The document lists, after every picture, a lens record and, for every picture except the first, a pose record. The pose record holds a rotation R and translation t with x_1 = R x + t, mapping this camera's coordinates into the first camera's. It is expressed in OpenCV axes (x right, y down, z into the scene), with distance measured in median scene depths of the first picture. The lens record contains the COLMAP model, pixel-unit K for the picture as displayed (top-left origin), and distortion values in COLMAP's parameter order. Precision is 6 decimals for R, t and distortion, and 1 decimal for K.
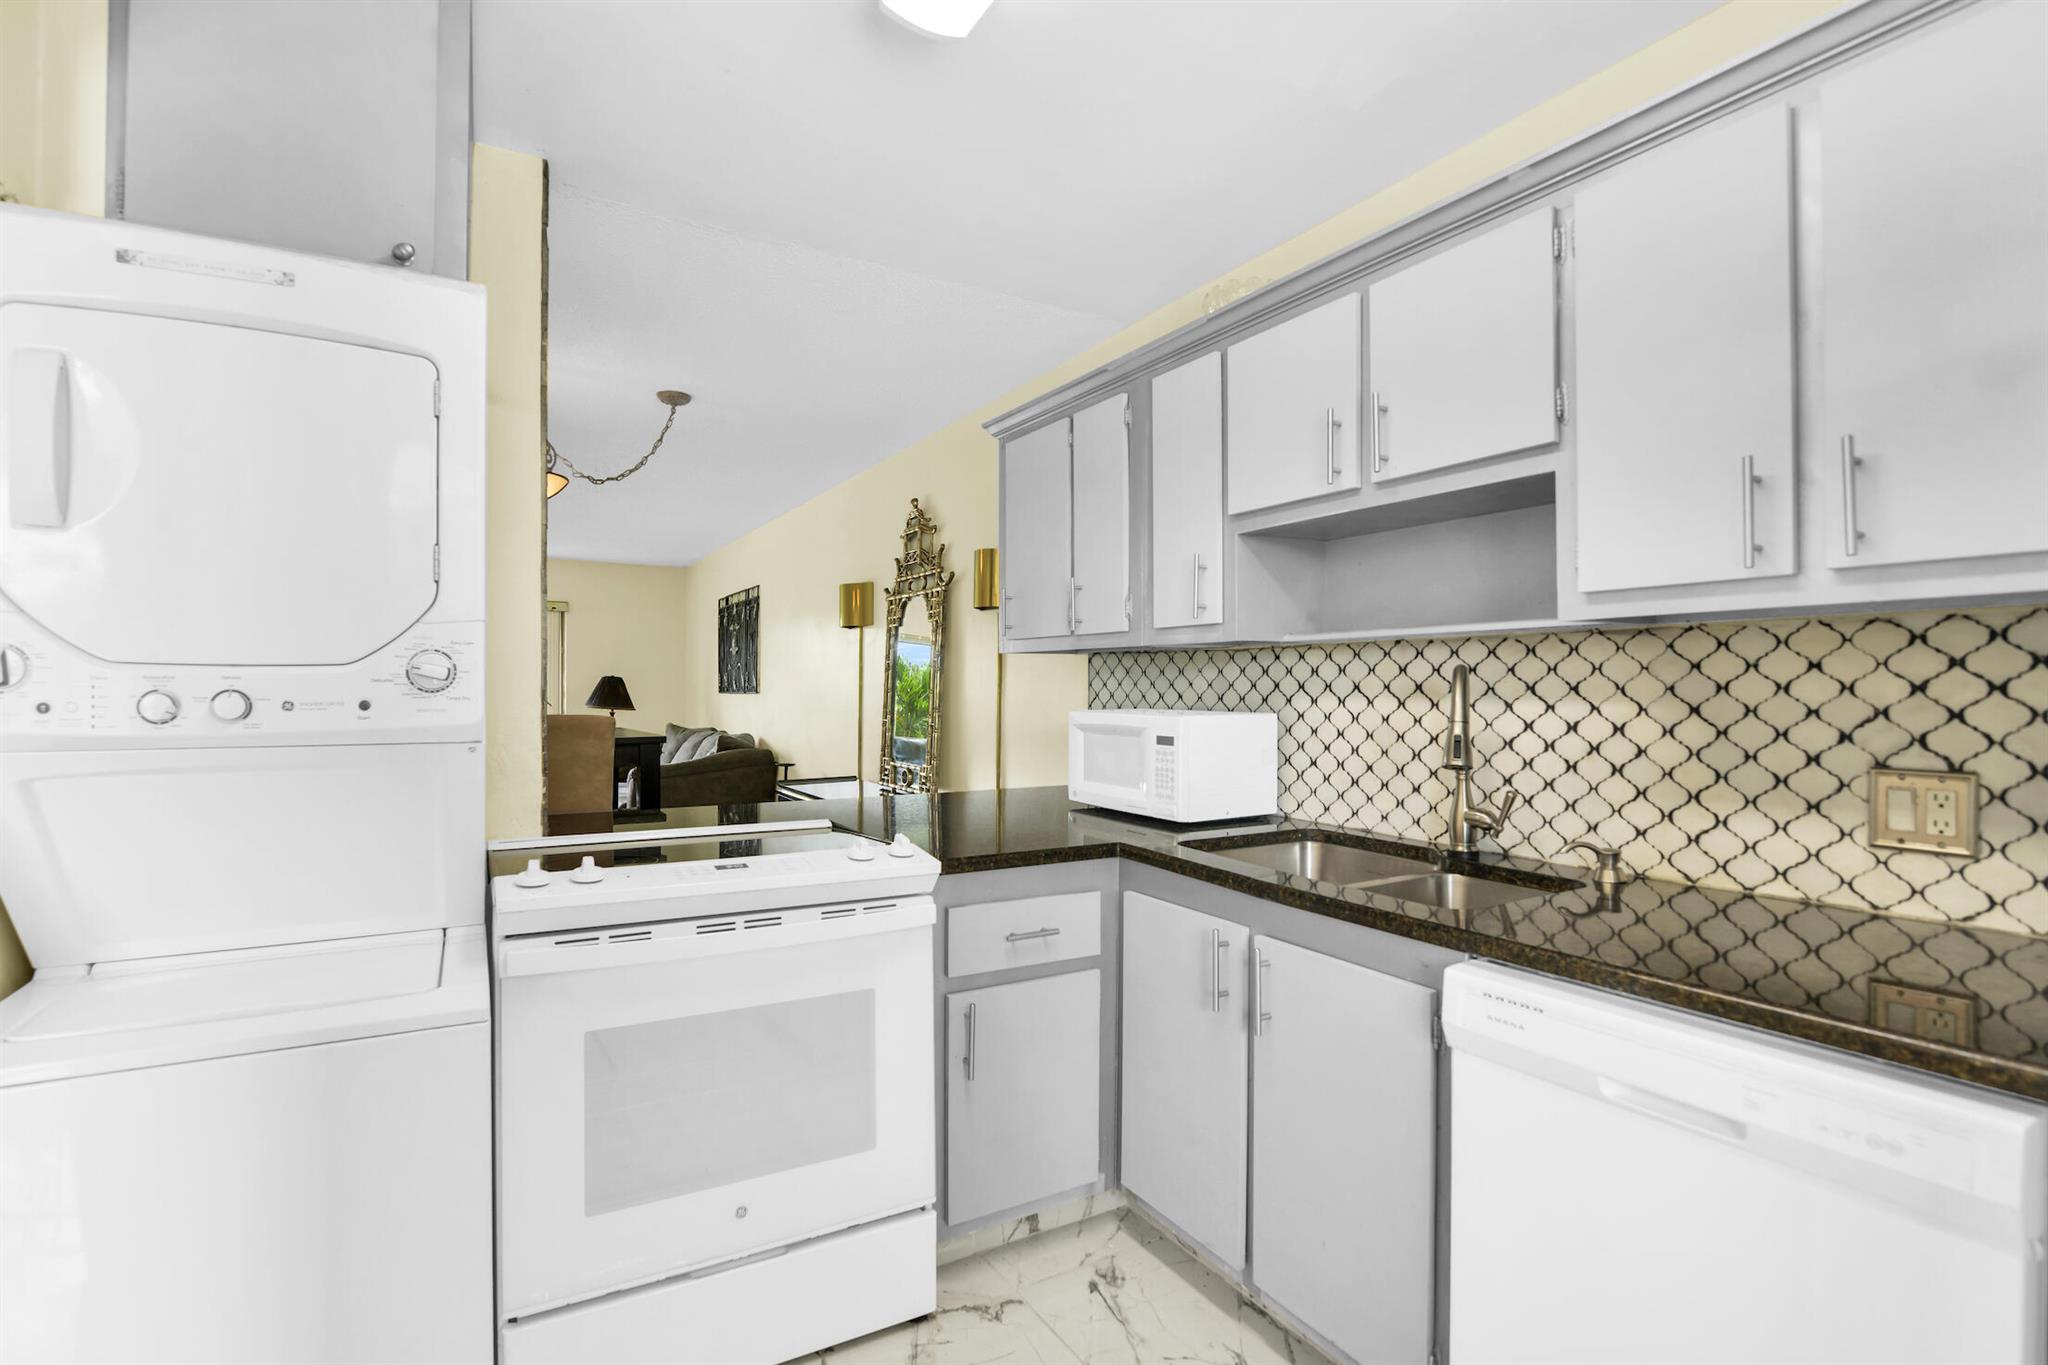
lens RADIAL K [[960.8, 0, 960.4], [0, 960.8, 686.7], [0, 0, 1]] dist [-0.014665, -0.000361]
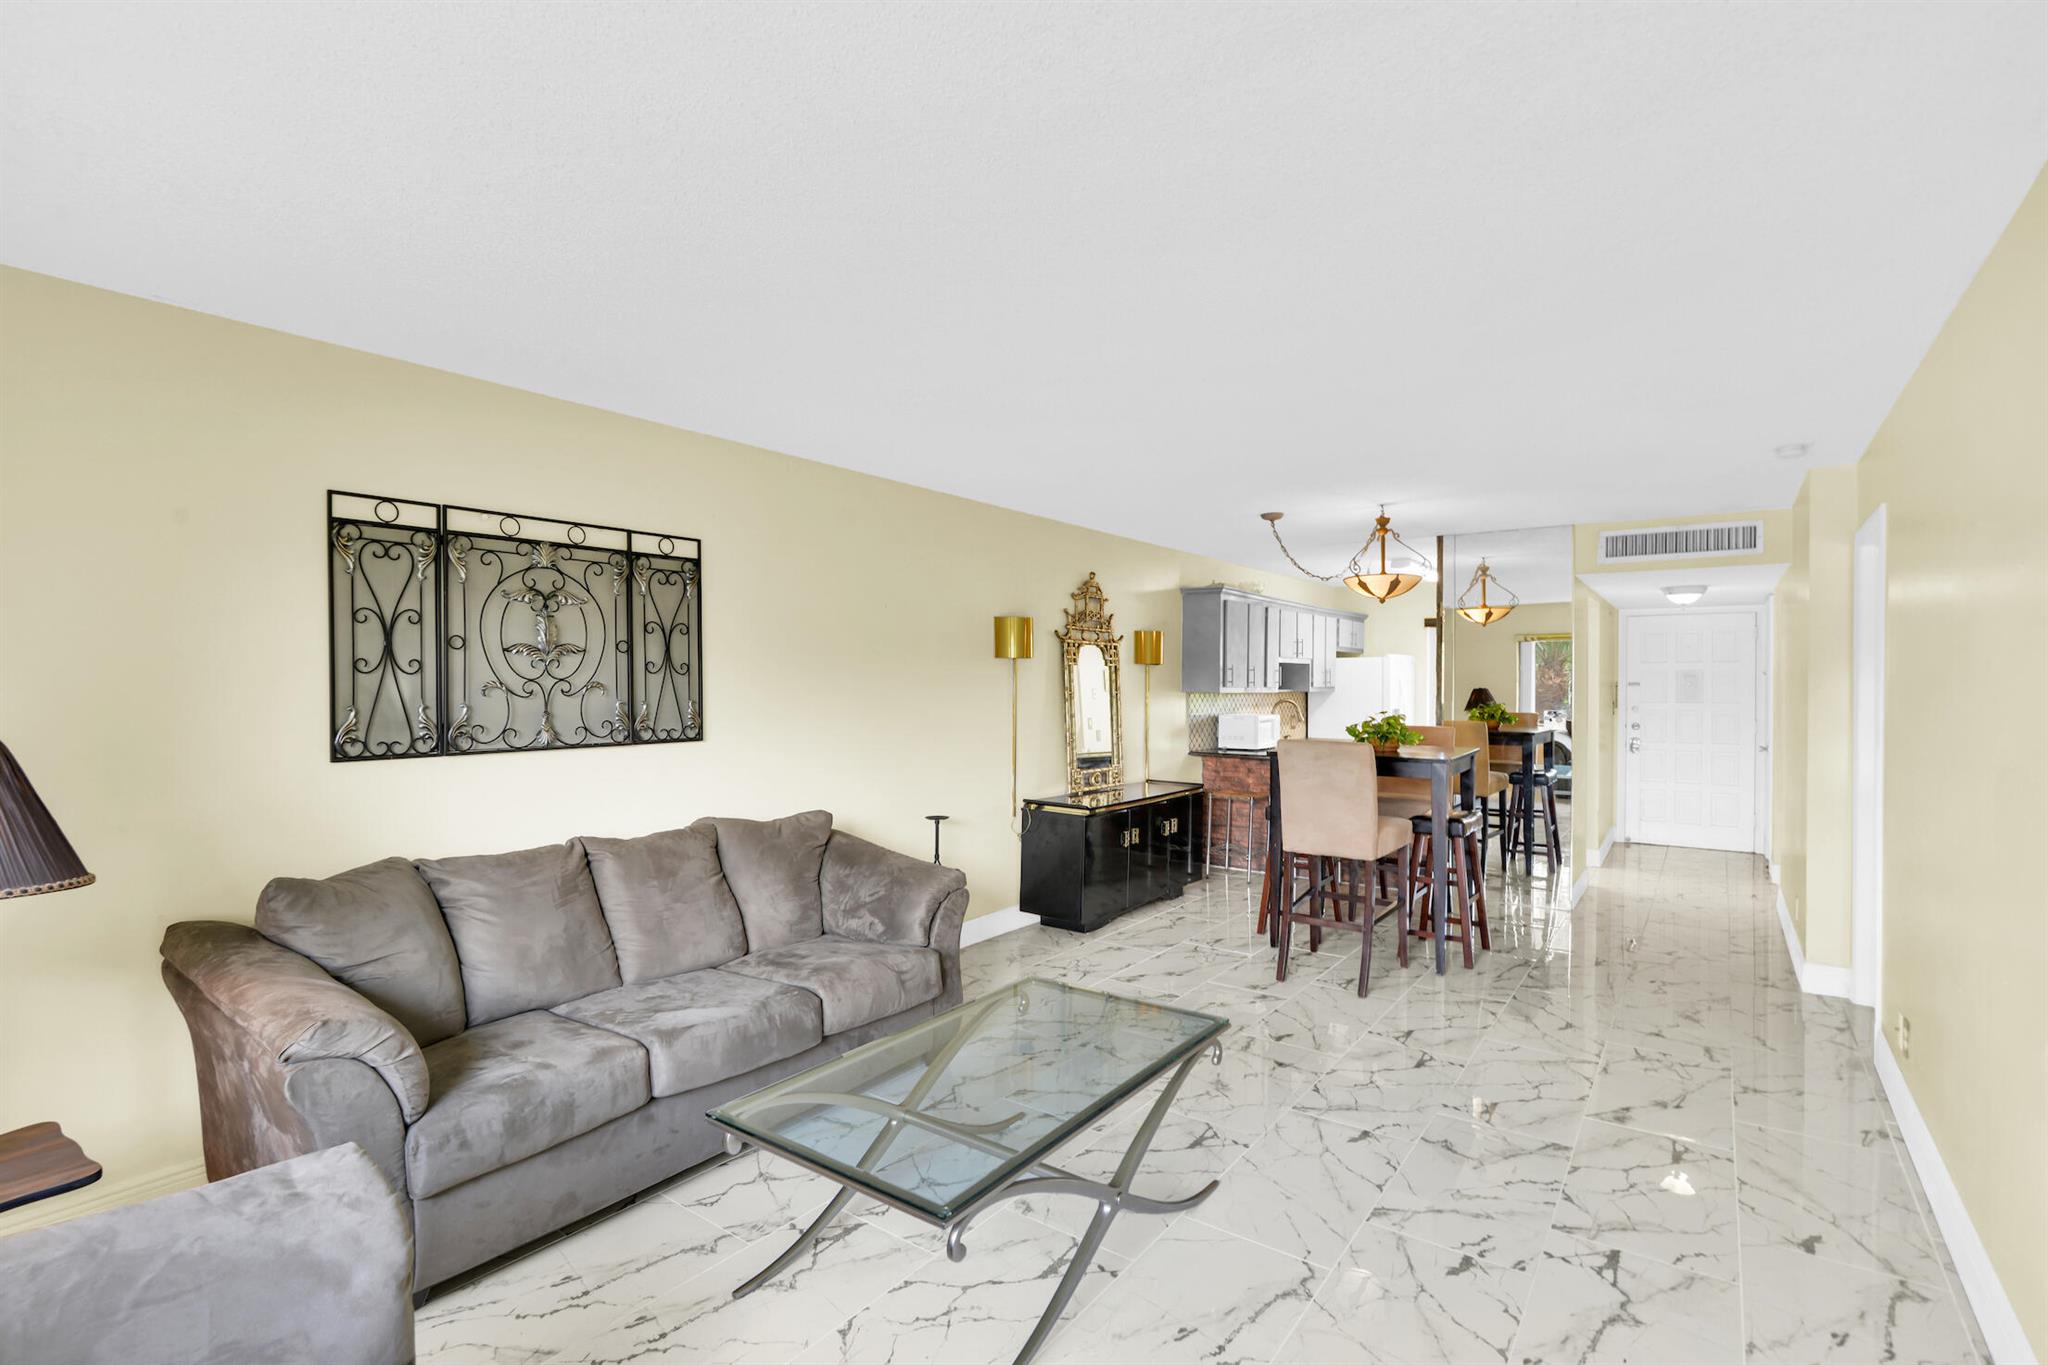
lens RADIAL K [[966.1, 0, 995.3], [0, 966.1, 682.7], [0, 0, 1]] dist [-0.020621, 0.000036]
pose [[-0.427622, -0.001031, 0.903957, -2.546693], [-0.002784, 0.999996, -0.000177, -0.082577], [-0.903954, -0.002592, -0.427623, 3.570295]]
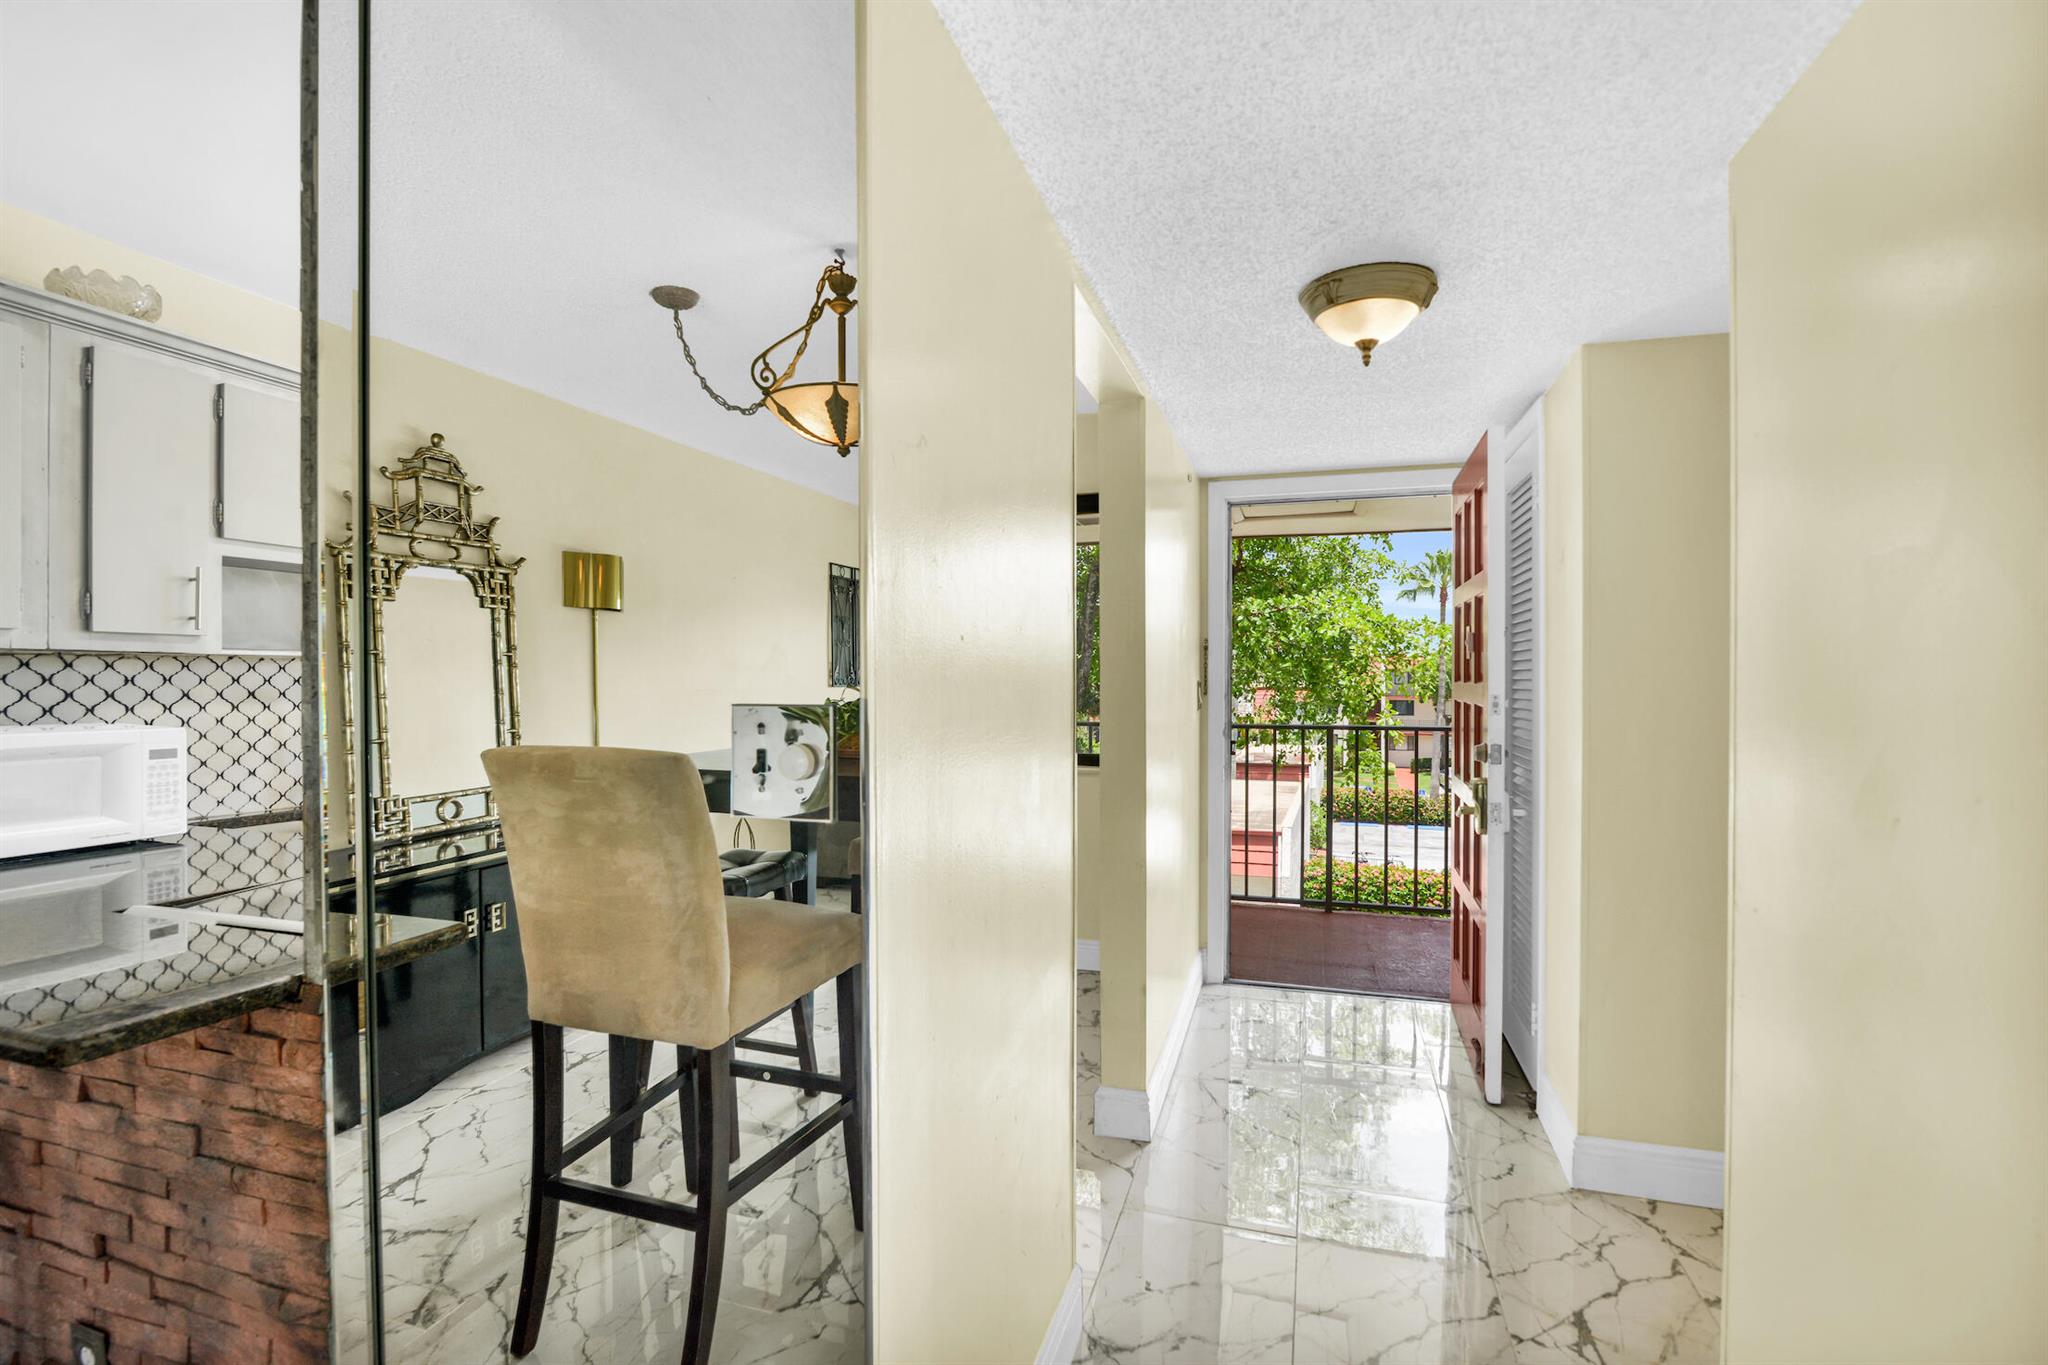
lens RADIAL K [[944.6, 0, 1003.4], [0, 944.6, 686.2], [0, 0, 1]] dist [-0.017211, 0.000209]
pose [[-0.699061, -0.004247, 0.715049, -1.115302], [0.002837, 0.999958, 0.008712, -0.017787], [-0.715056, 0.008118, -0.699020, 1.139471]]
